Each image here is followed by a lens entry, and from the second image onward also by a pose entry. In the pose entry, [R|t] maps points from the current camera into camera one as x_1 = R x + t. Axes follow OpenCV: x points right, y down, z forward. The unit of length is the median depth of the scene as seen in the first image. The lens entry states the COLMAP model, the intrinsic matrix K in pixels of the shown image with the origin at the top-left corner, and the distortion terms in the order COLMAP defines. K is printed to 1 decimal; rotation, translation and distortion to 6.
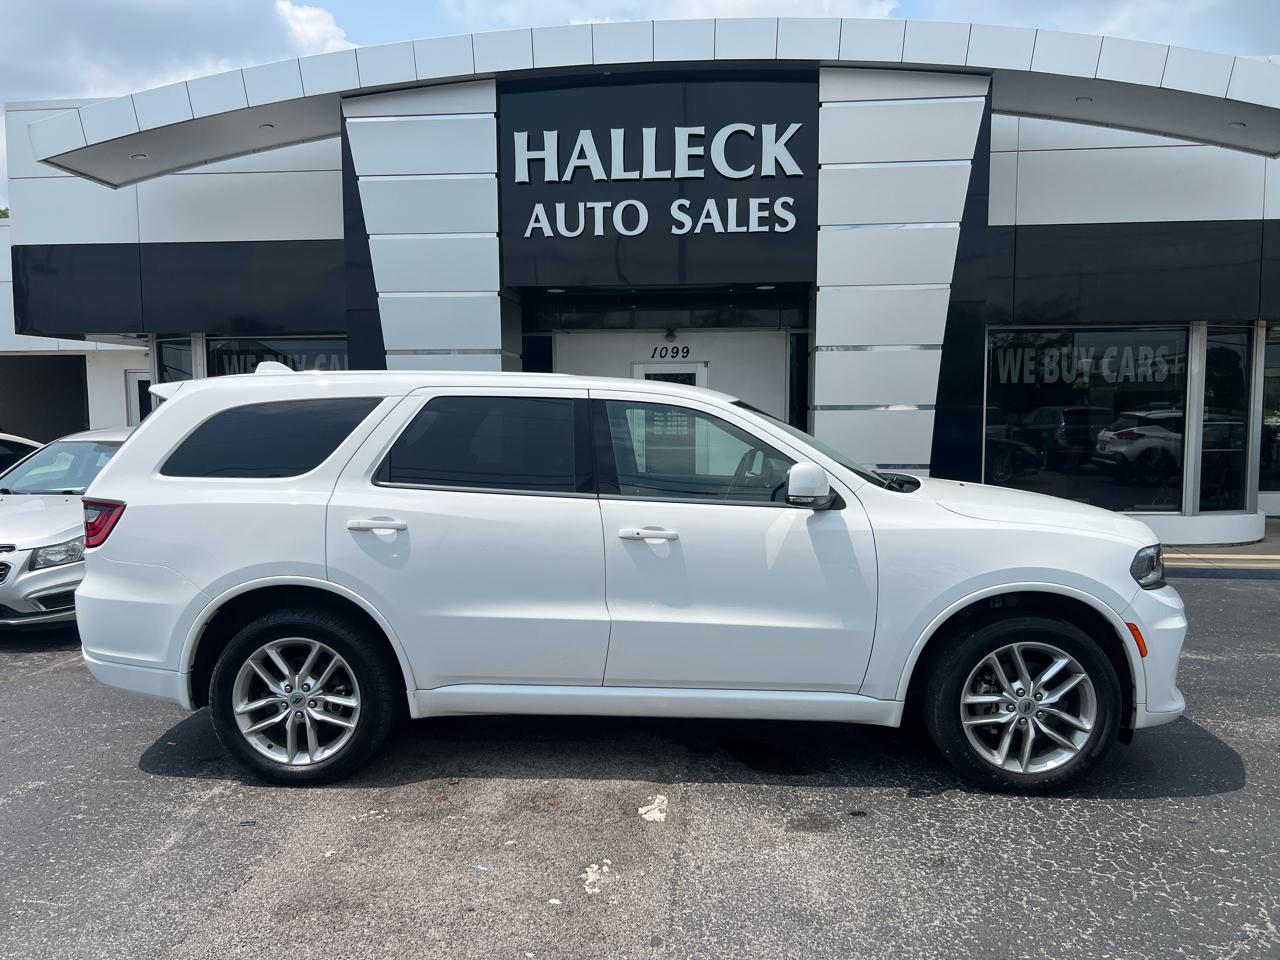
lens RADIAL K [[974.3, 0, 637.0], [0, 974.3, 488.6], [0, 0, 1]] dist [0.034484, -0.038274]
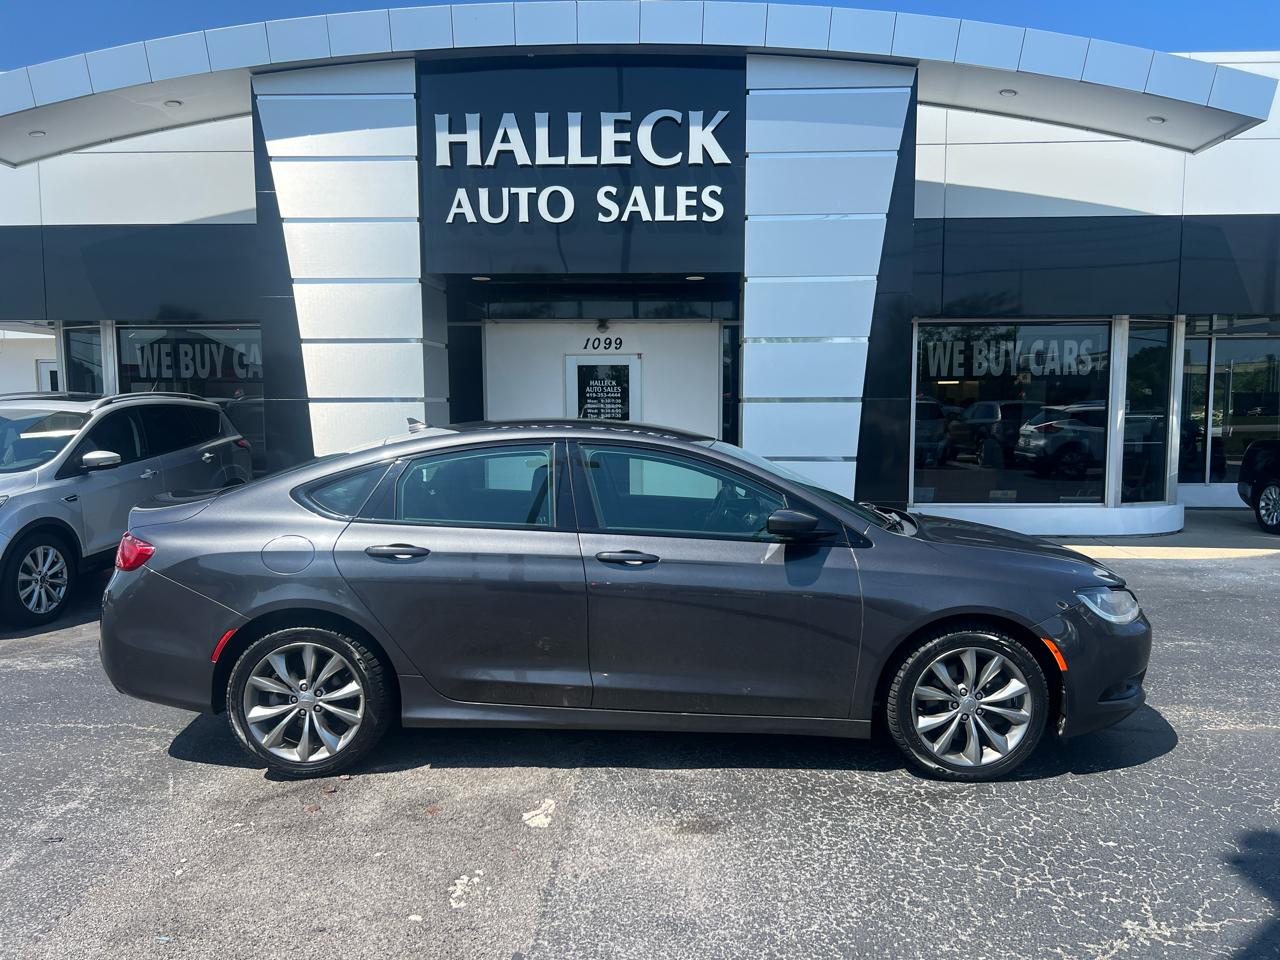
lens RADIAL K [[974.3, 0, 653.0], [0, 974.3, 490.2], [0, 0, 1]] dist [0.034484, -0.038274]
pose [[0.998147, -0.003410, 0.060747, 0.030088], [0.003005, 0.999973, 0.006753, 0.002025], [-0.060768, -0.006558, 0.998130, 0.017310]]
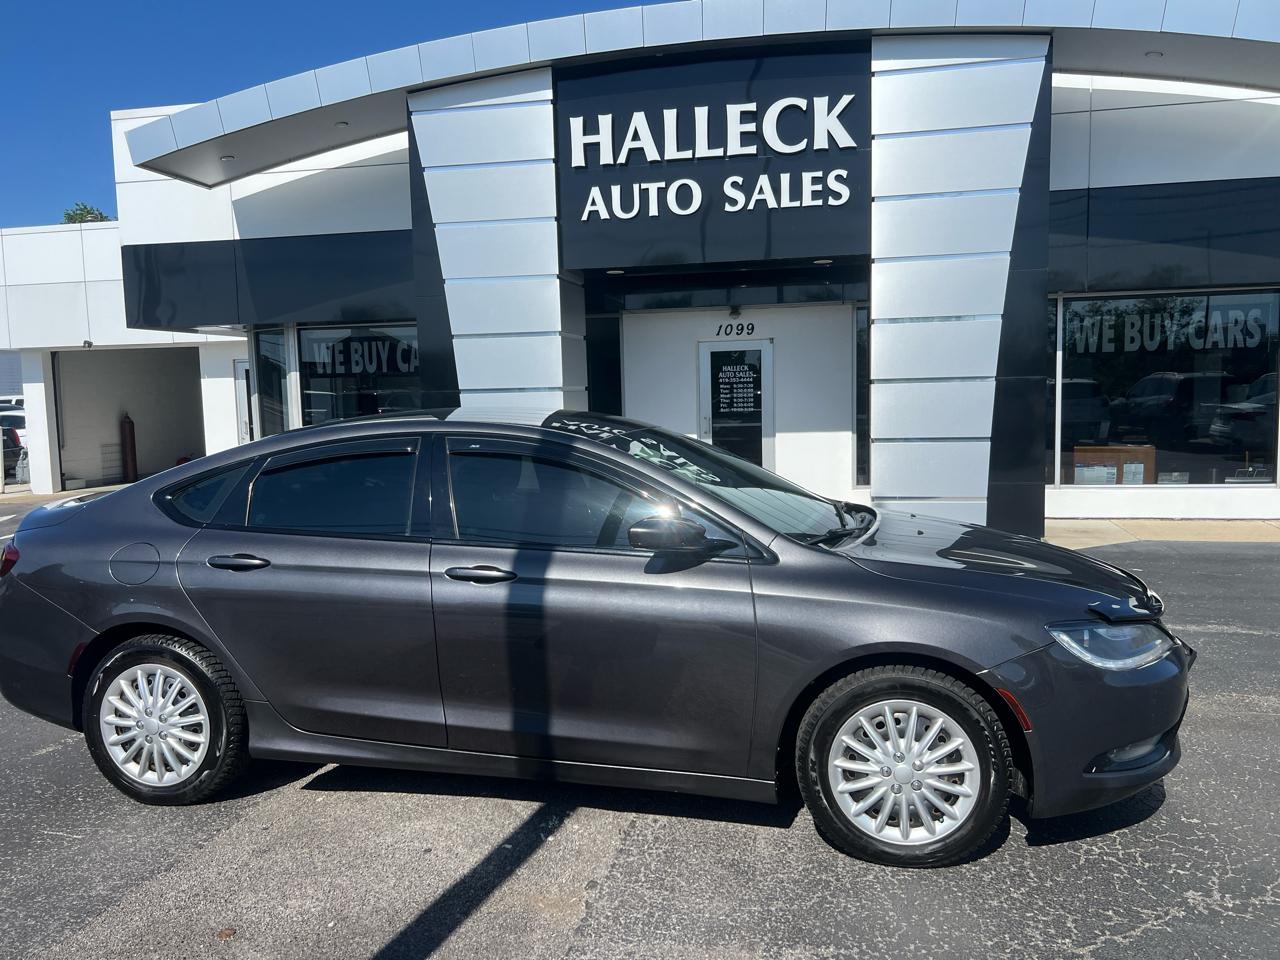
lens RADIAL K [[974.3, 0, 648.5], [0, 974.3, 478.3], [0, 0, 1]] dist [0.034484, -0.038274]
pose [[0.994141, -0.009193, -0.107703, 0.063383], [0.010120, 0.999916, 0.008065, 0.005259], [0.107620, -0.009108, 0.994150, -0.012032]]
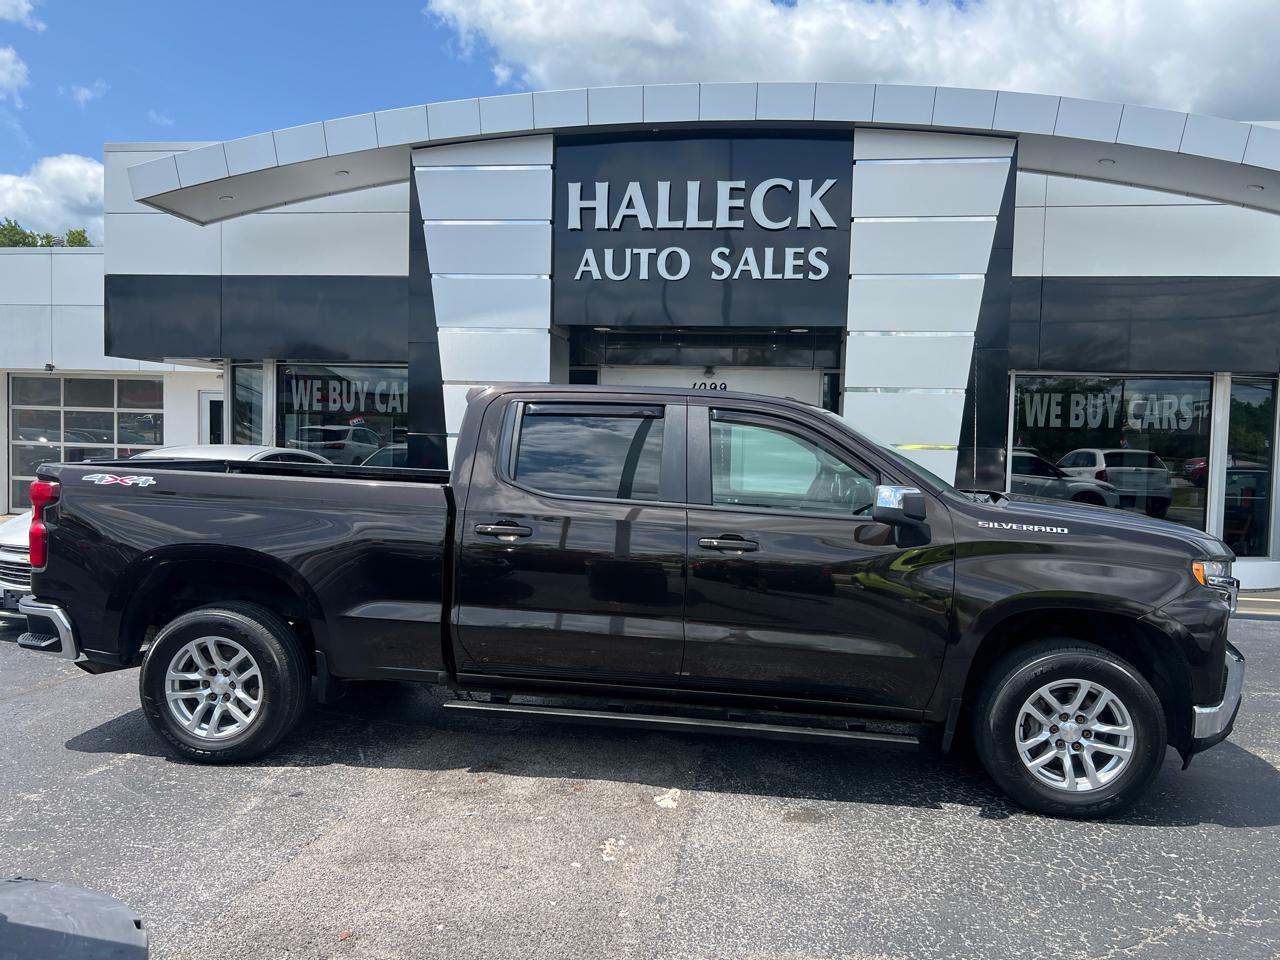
lens RADIAL K [[974.3, 0, 636.5], [0, 974.3, 481.1], [0, 0, 1]] dist [0.034484, -0.038274]
pose [[0.998471, 0.030329, -0.046209, 0.009635], [-0.031999, 0.998845, -0.035849, 0.000962], [0.045069, 0.037273, 0.998288, -0.062479]]
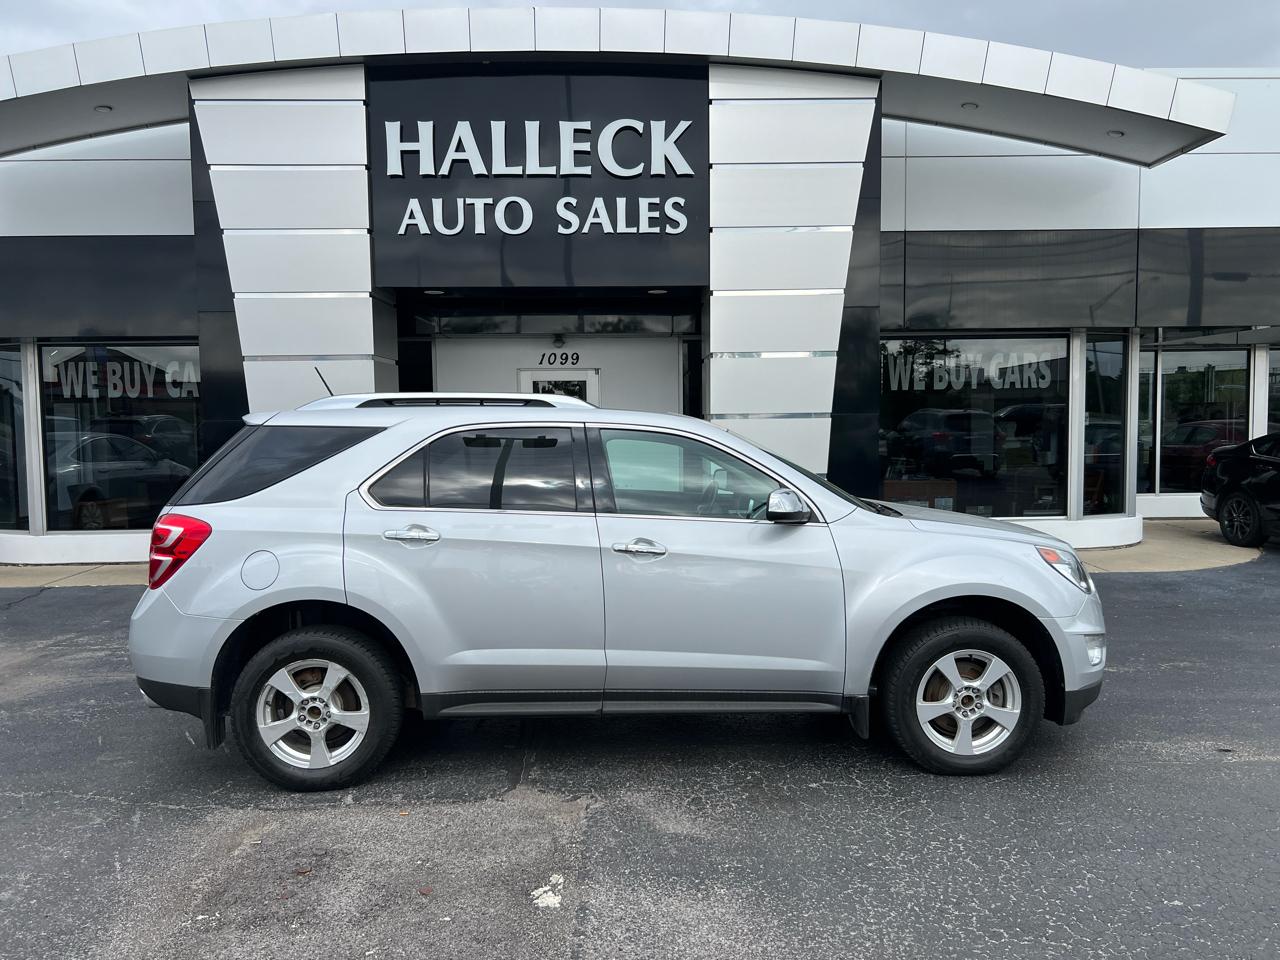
lens RADIAL K [[974.3, 0, 644.2], [0, 974.3, 477.4], [0, 0, 1]] dist [0.034484, -0.038274]
pose [[0.992692, -0.014784, 0.119762, 0.001819], [0.017106, 0.999685, -0.018384, -0.006267], [-0.119453, 0.020298, 0.992632, 0.058095]]
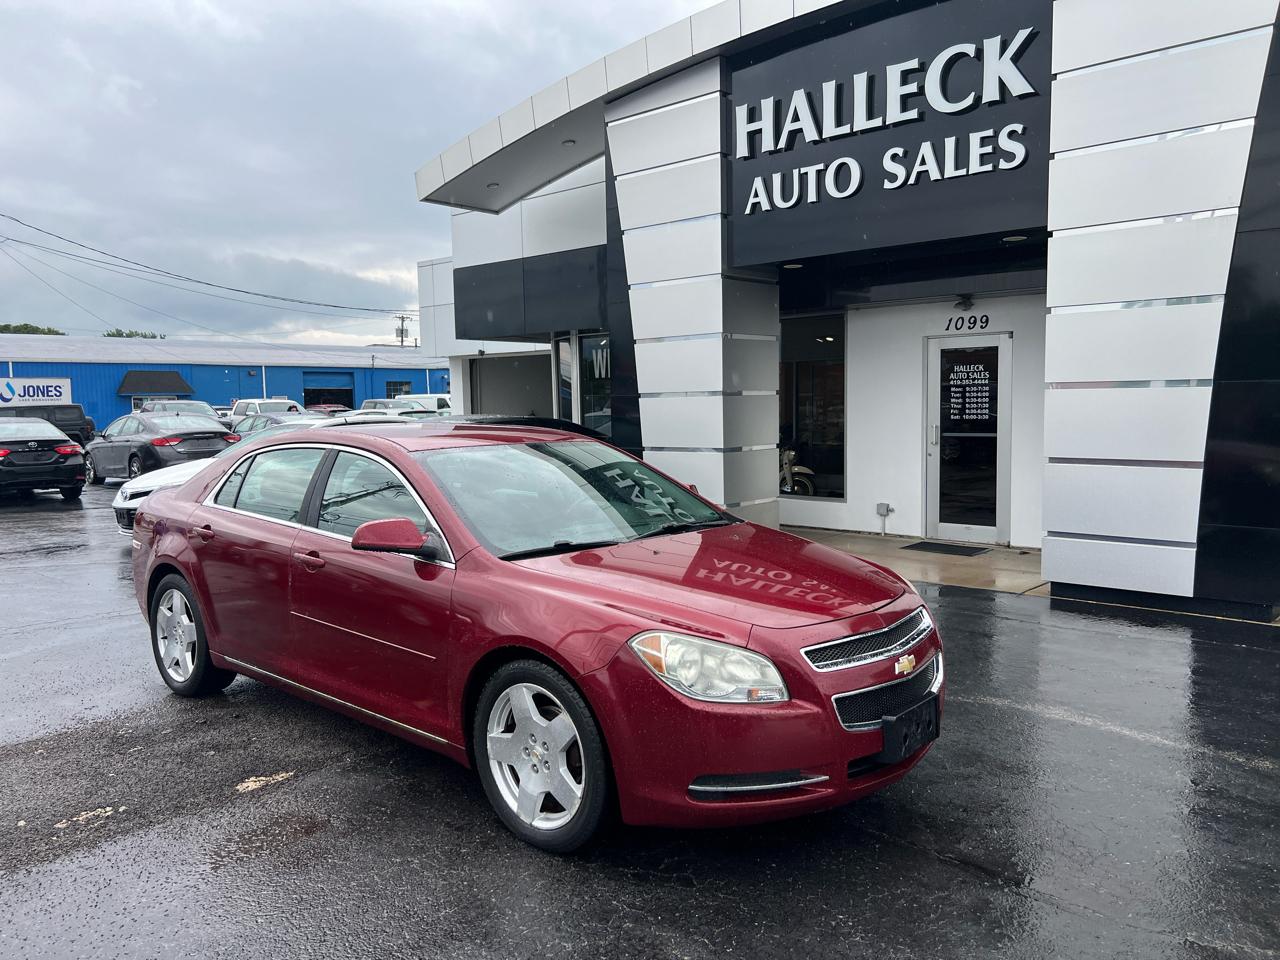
lens RADIAL K [[974.3, 0, 655.2], [0, 974.3, 486.3], [0, 0, 1]] dist [0.034484, -0.038274]
pose [[0.808218, 0.040579, -0.587483, 0.398365], [-0.032927, 0.999176, 0.023717, -0.009363], [0.587962, 0.000175, 0.808889, 0.171627]]
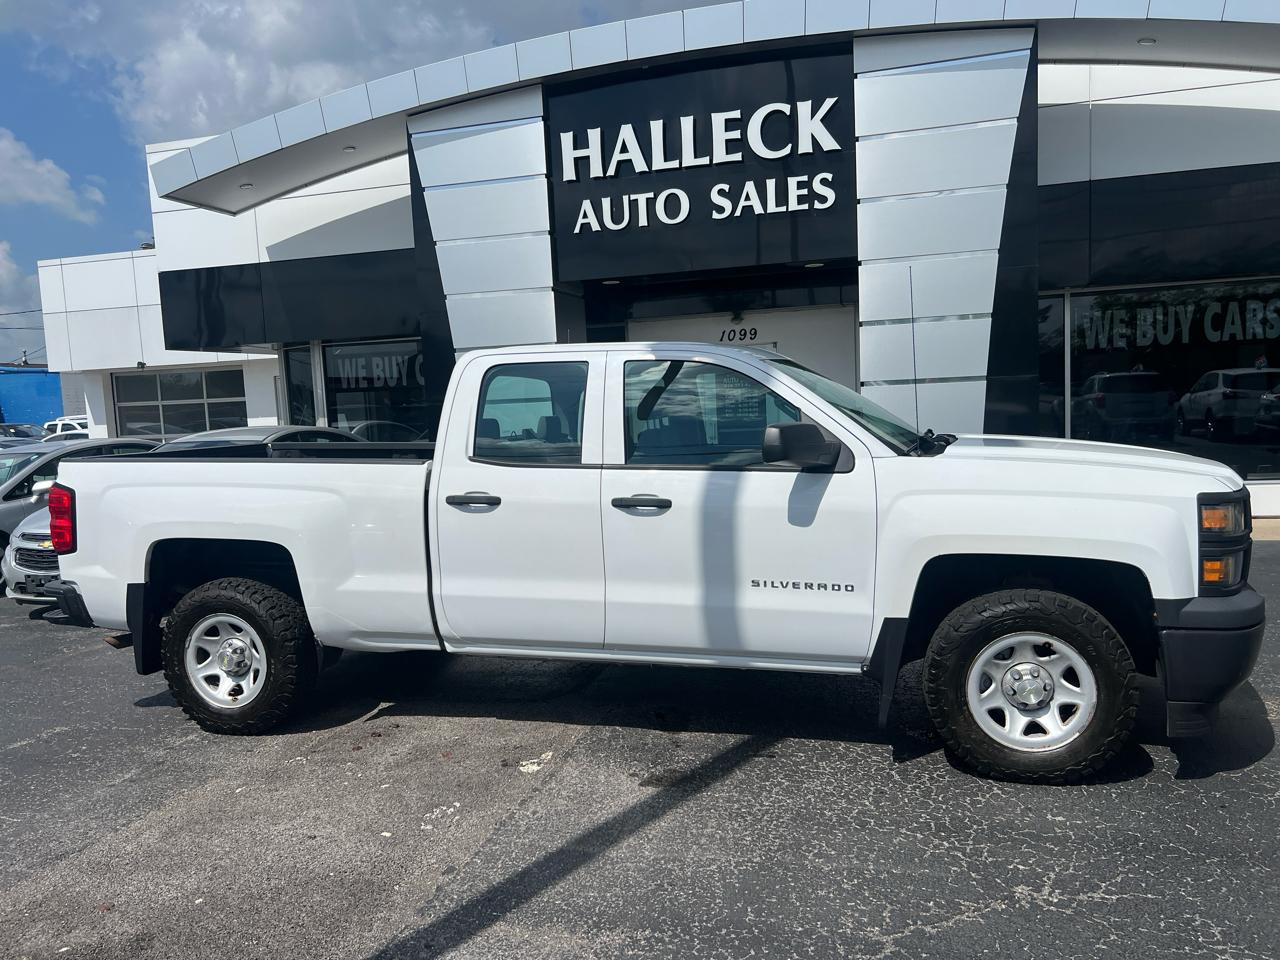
lens RADIAL K [[974.3, 0, 635.1], [0, 974.3, 487.4], [0, 0, 1]] dist [0.034484, -0.038274]
pose [[0.981209, -0.024153, -0.191431, 0.145345], [0.026685, 0.999587, 0.010659, 0.005345], [0.191095, -0.015567, 0.981448, -0.017840]]
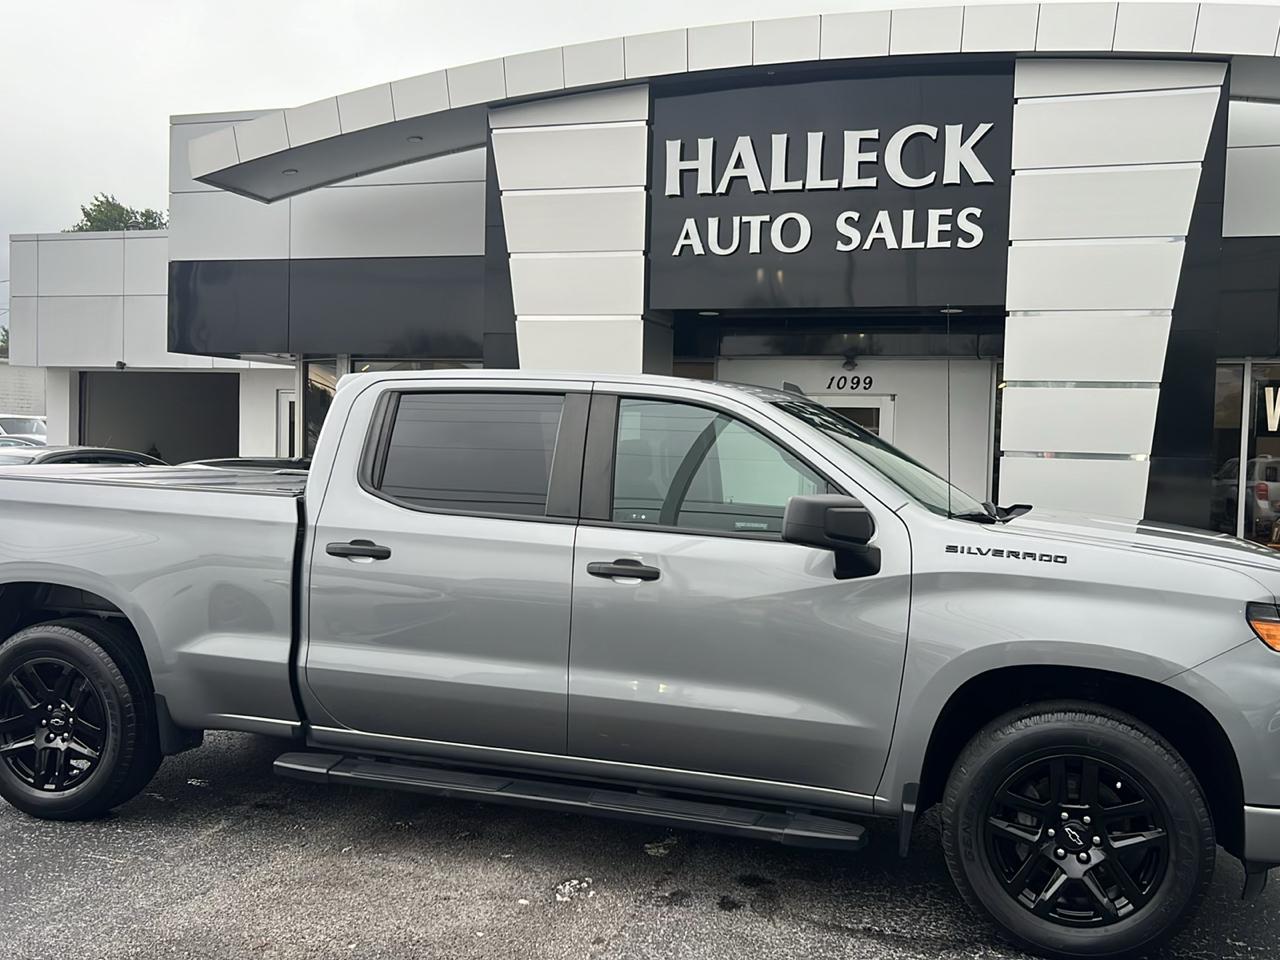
lens RADIAL K [[1241.2, 0, 635.7], [0, 1241.2, 486.7], [0, 0, 1]] dist [0.020908, 0.000000]
pose [[0.975894, 0.036884, -0.215105, 0.107701], [-0.046977, 0.998013, -0.041998, 0.005593], [0.213128, 0.051090, 0.975687, -0.114951]]
